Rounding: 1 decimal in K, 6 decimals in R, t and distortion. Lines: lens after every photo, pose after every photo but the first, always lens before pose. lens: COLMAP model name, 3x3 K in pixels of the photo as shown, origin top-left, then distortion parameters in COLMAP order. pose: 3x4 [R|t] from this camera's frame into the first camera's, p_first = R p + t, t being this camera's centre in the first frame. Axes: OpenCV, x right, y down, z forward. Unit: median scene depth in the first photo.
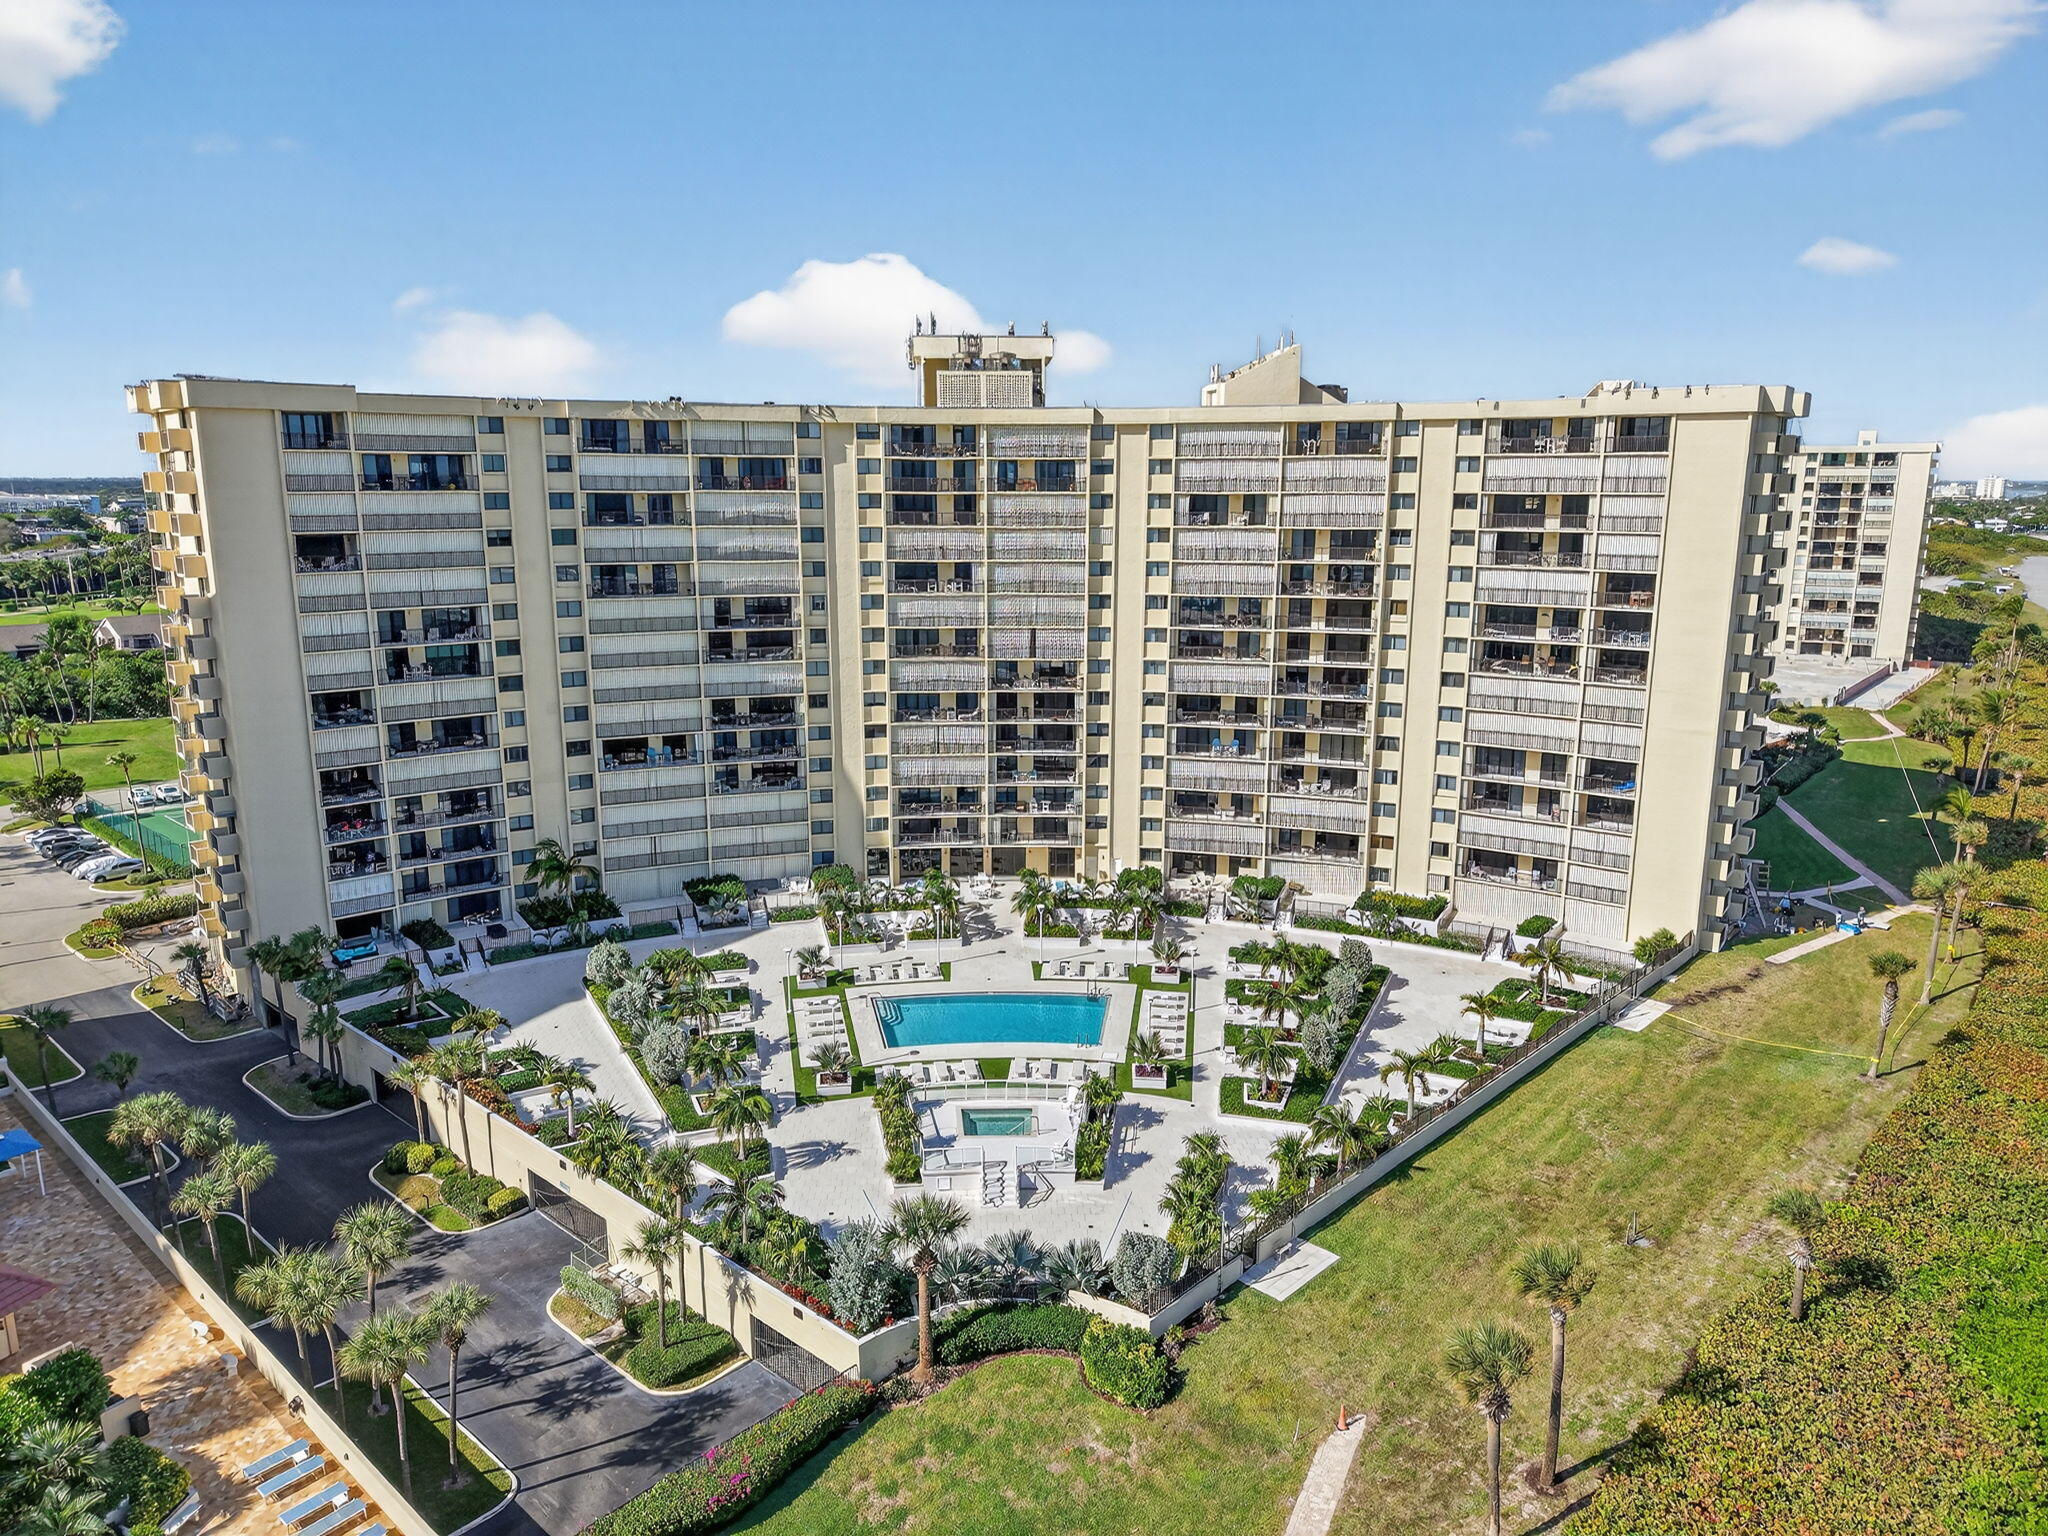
lens RADIAL K [[1377.8, 0, 1077.2], [0, 1377.8, 775.8], [0, 0, 1]] dist [0.069289, -0.152172]
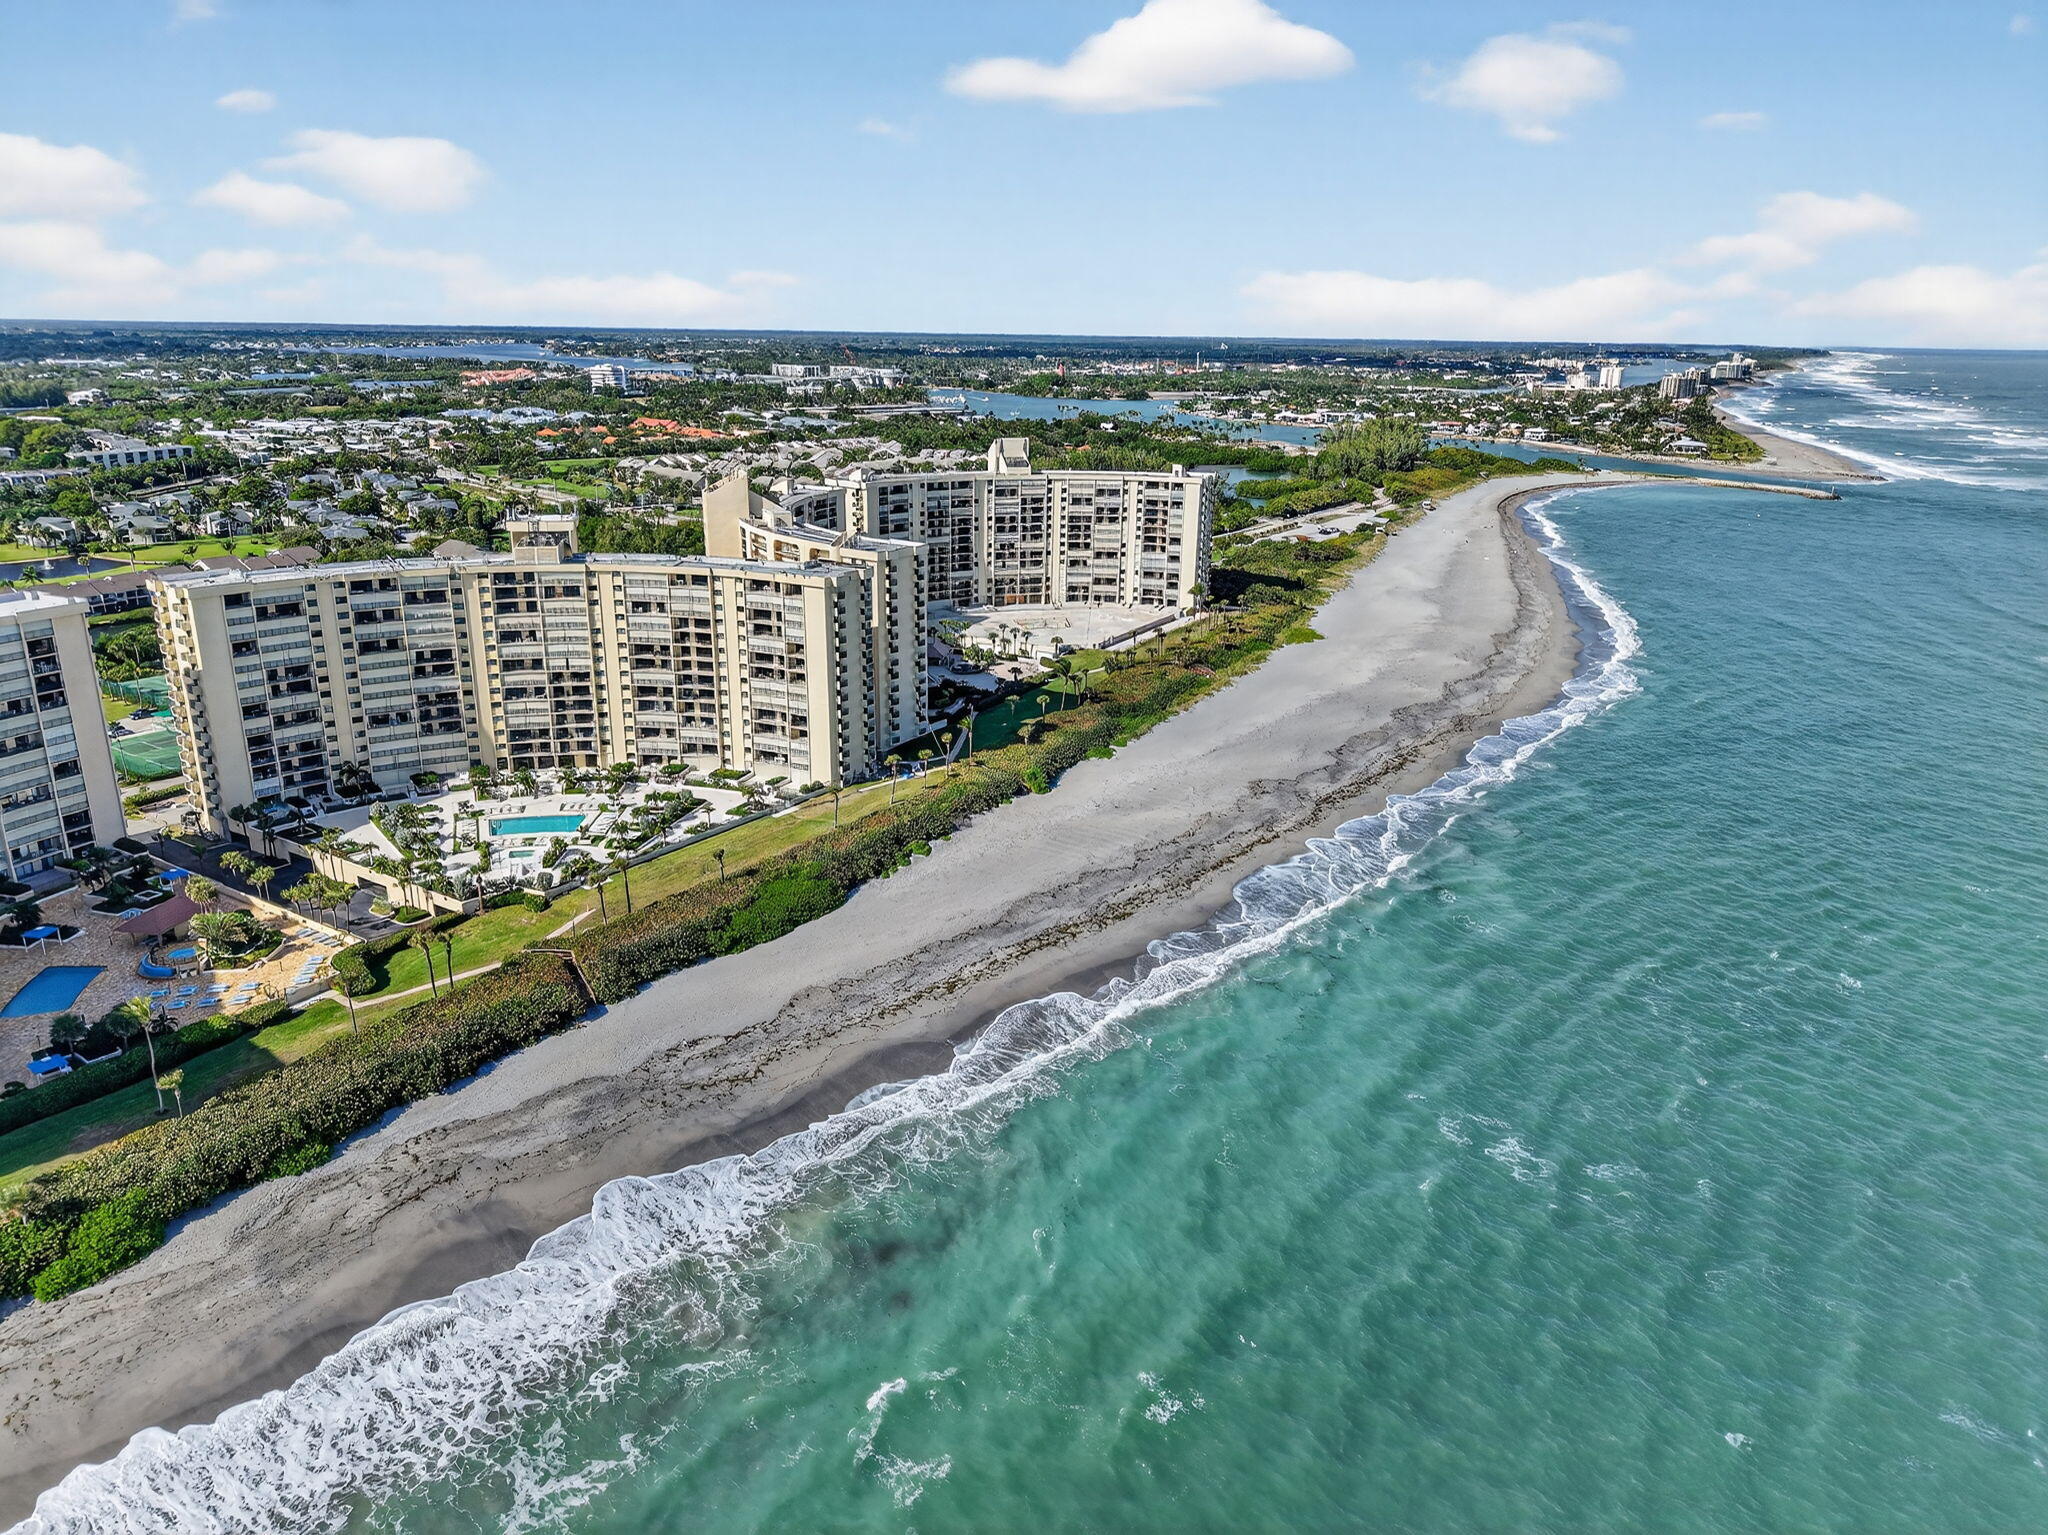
lens RADIAL K [[1377.8, 0, 1077.2], [0, 1377.8, 775.3], [0, 0, 1]] dist [0.069289, -0.152172]
pose [[0.987606, -0.037245, 0.152468, 0.460303], [0.021226, 0.994206, 0.105376, -0.144202], [-0.155510, -0.100833, 0.982675, -1.444080]]
